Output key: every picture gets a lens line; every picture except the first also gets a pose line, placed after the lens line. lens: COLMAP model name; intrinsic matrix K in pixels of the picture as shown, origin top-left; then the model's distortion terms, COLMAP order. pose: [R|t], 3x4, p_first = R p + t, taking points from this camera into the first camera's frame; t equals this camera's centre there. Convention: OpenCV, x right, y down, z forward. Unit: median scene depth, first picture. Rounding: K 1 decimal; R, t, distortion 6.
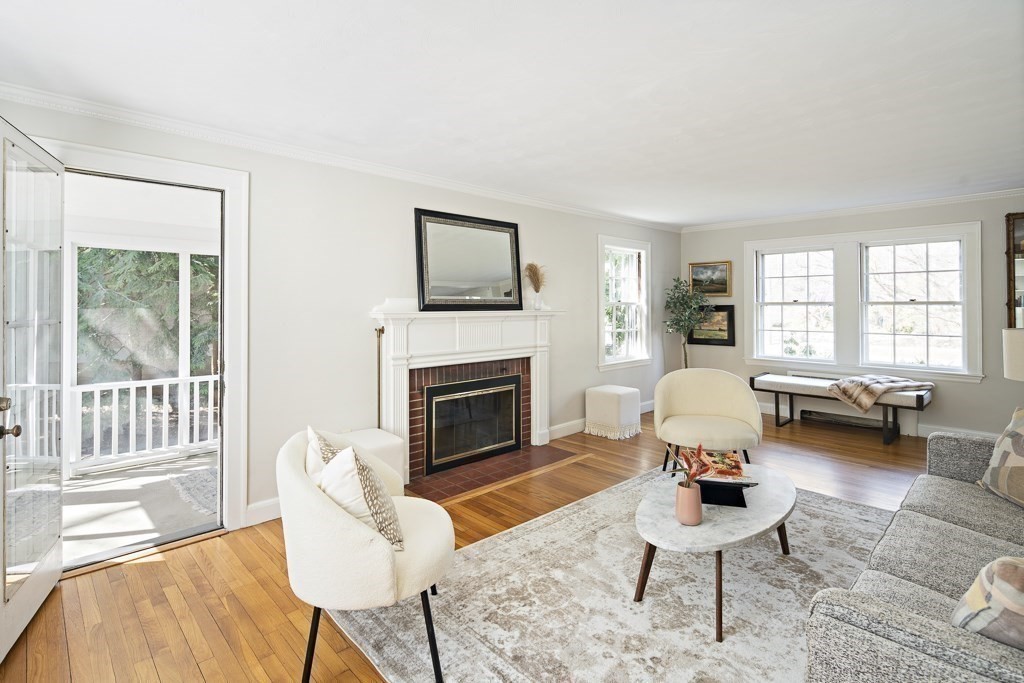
lens RADIAL K [[498.2, 0, 502.8], [0, 498.2, 304.1], [0, 0, 1]] dist [0.005252, -0.000777]
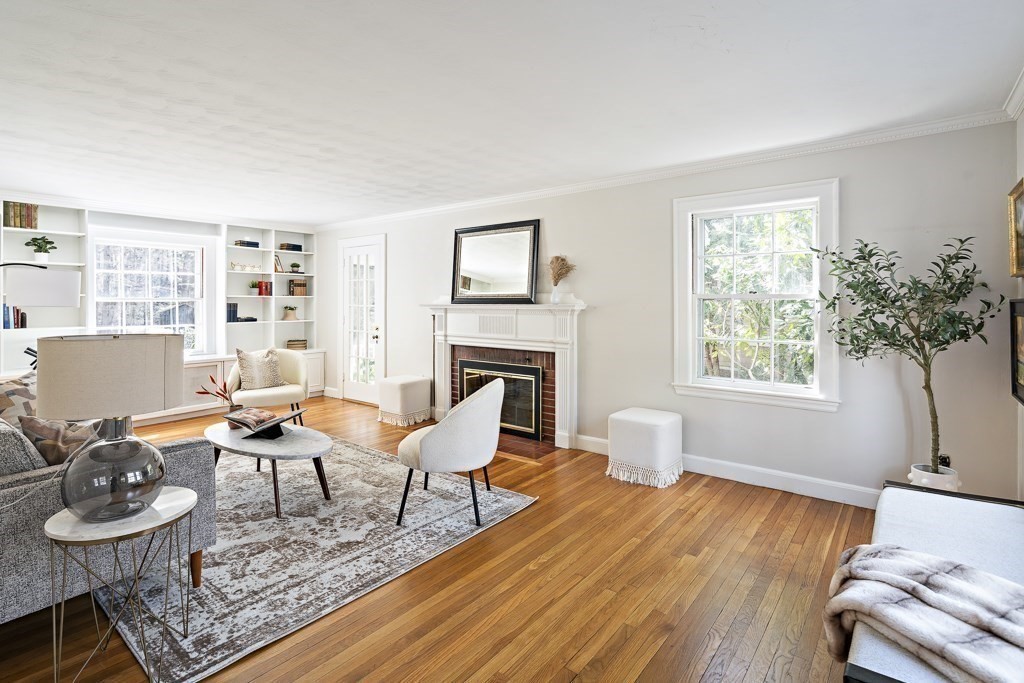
lens RADIAL K [[498.2, 0, 498.2], [0, 498.2, 299.9], [0, 0, 1]] dist [0.005252, -0.000777]
pose [[0.134377, 0.001807, -0.990929, 1.032026], [0.005714, 0.999980, 0.002599, 0.000648], [0.990914, -0.006011, 0.134364, 0.786285]]
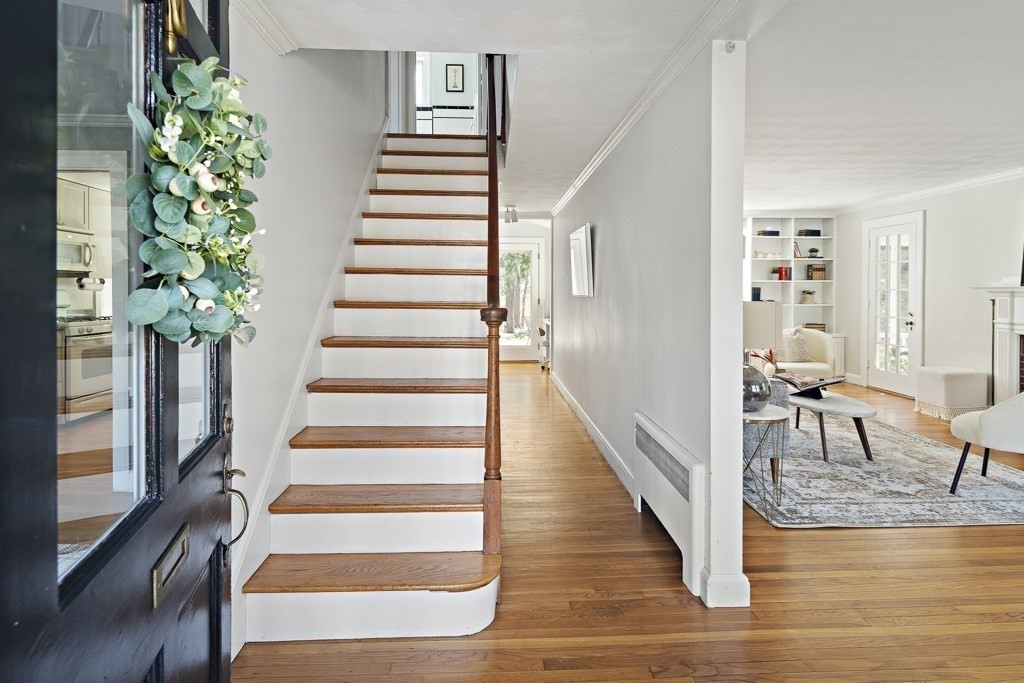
lens RADIAL K [[541.0, 0, 516.3], [0, 541.0, 295.7], [0, 0, 1]] dist [-0.004101, -0.001563]
pose [[-0.651506, 0.013226, -0.758528, 1.312379], [0.007906, 0.999912, 0.010645, 0.011114], [0.758602, 0.000938, -0.651553, 0.771157]]
